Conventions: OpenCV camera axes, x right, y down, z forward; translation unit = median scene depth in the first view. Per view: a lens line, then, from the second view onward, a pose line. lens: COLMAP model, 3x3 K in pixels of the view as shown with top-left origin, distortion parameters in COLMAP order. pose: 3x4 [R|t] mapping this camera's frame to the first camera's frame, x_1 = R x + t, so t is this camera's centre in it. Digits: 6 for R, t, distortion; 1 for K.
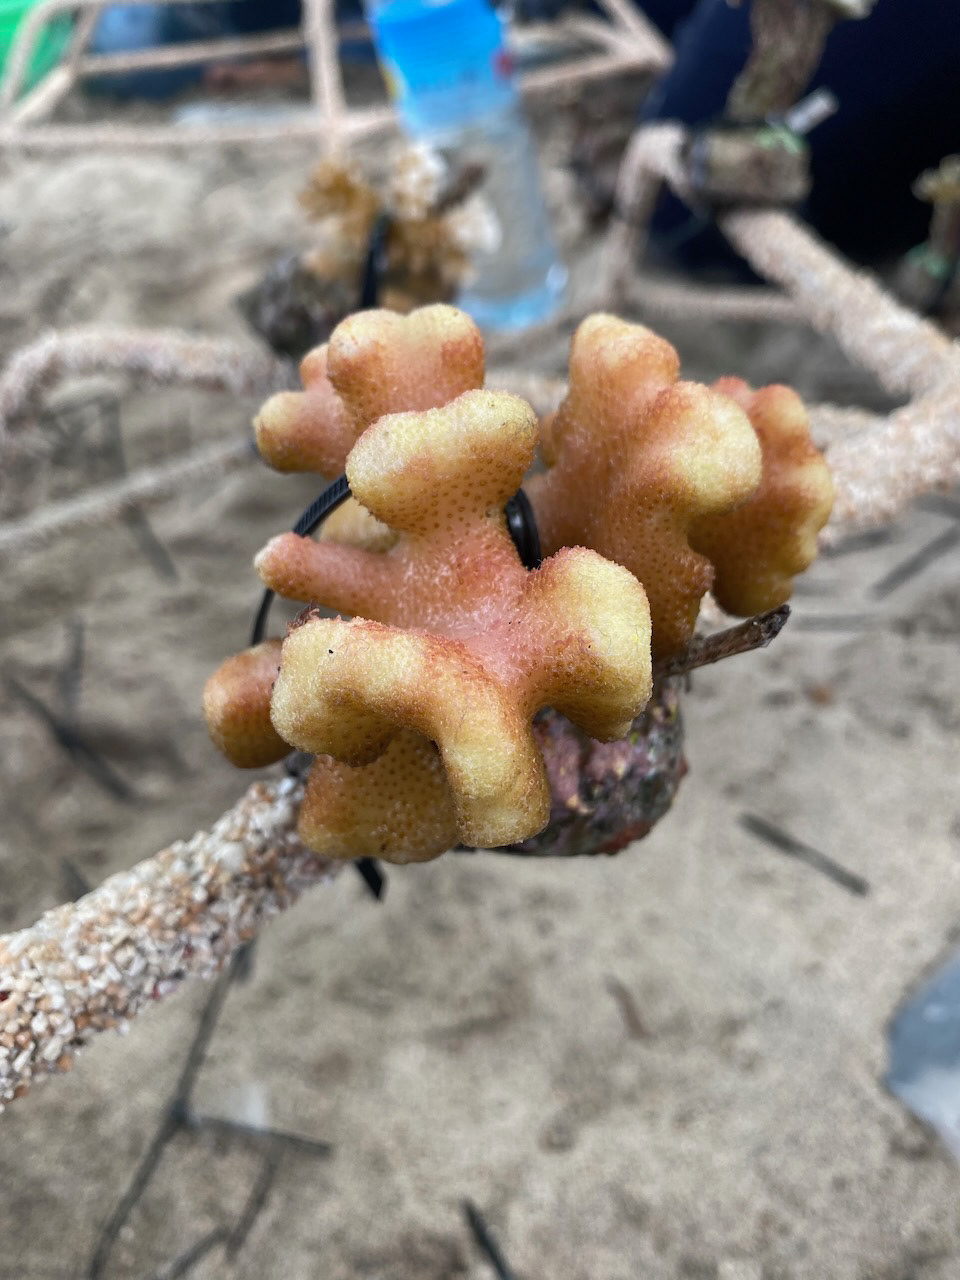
lens RADIAL K [[969.7, 0, 480.1], [0, 969.7, 639.9], [0, 0, 1]] dist [0.000260, 0.000168]
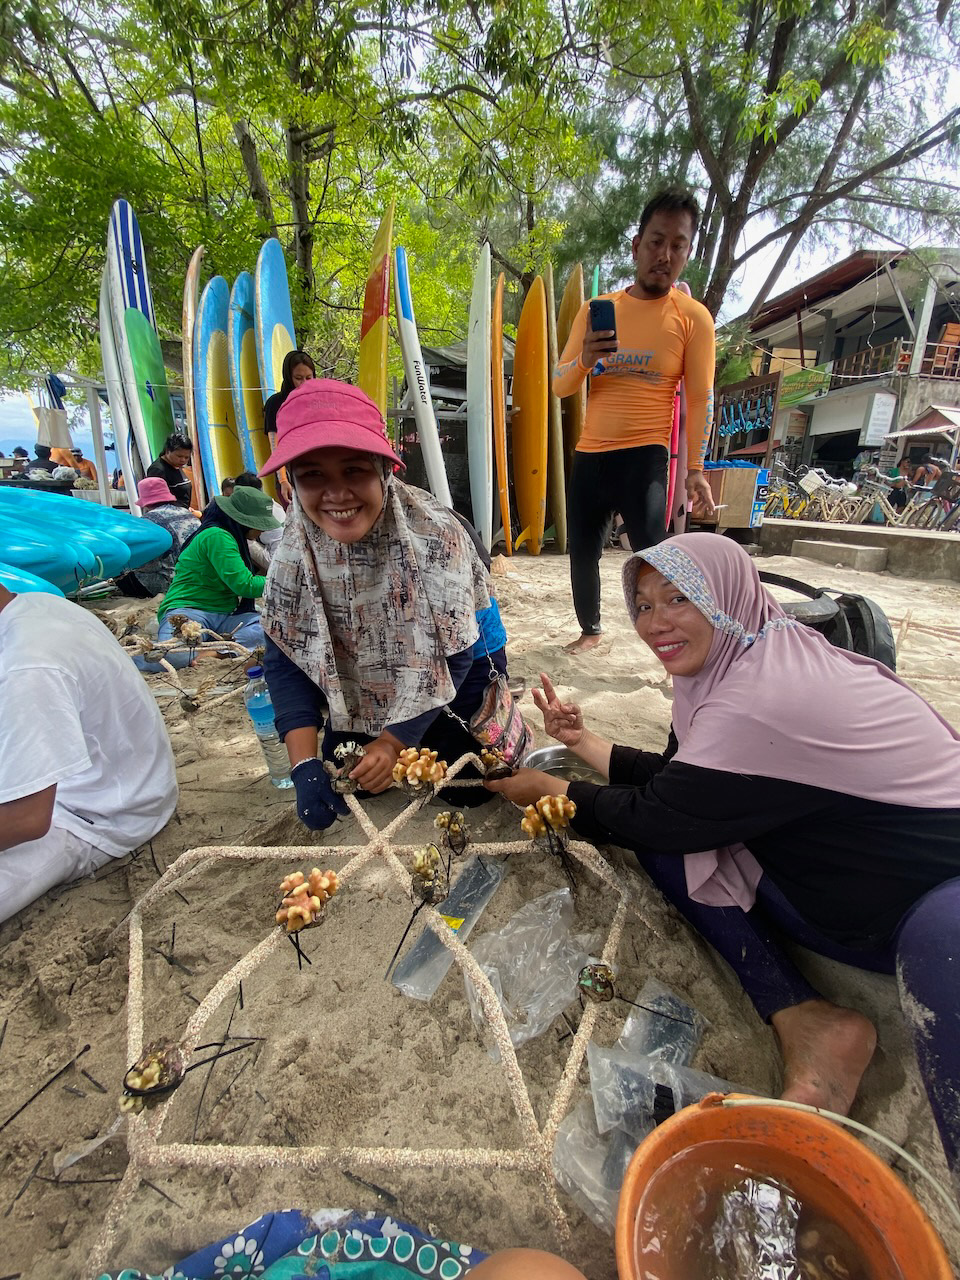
lens RADIAL K [[514.5, 0, 482.3], [0, 514.5, 641.9], [0, 0, 1]] dist [0.000221, 0.000012]
pose [[0.914349, -0.044703, 0.402451, -0.397919], [0.203254, 0.910276, -0.360673, -0.211988], [-0.350218, 0.411581, 0.841397, -6.114978]]
